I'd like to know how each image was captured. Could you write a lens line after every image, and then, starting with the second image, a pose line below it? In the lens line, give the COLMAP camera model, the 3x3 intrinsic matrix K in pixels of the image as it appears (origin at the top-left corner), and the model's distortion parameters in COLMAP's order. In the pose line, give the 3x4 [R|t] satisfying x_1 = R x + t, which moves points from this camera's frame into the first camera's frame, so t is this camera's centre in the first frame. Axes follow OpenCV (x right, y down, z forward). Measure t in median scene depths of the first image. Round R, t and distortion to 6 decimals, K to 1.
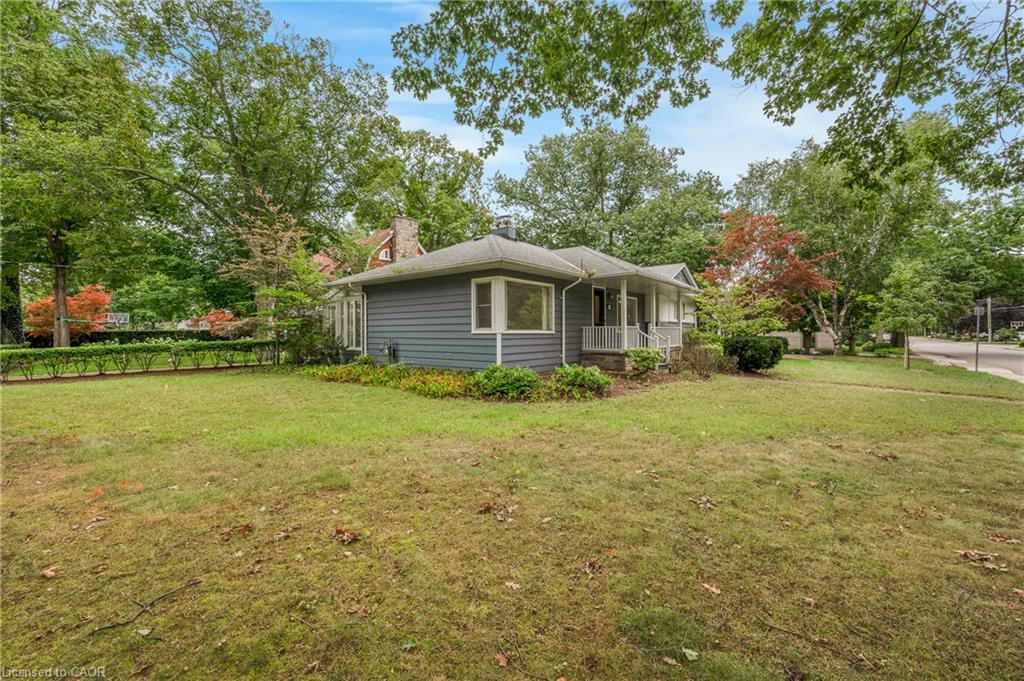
lens RADIAL K [[425.7, 0, 520.8], [0, 425.7, 332.8], [0, 0, 1]] dist [0.010533, -0.000049]
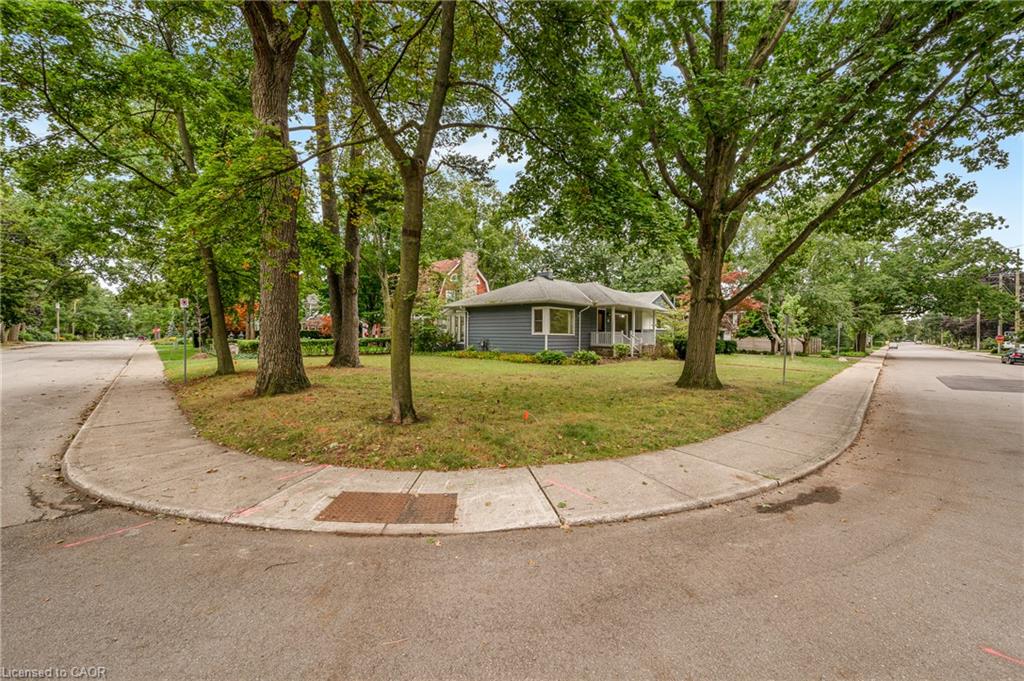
lens RADIAL K [[425.7, 0, 520.8], [0, 425.7, 332.8], [0, 0, 1]] dist [0.010533, -0.000049]
pose [[0.997978, 0.011187, -0.062570, -0.037501], [-0.011819, 0.999883, -0.009736, 0.009845], [0.062453, 0.010456, 0.997993, -0.835884]]
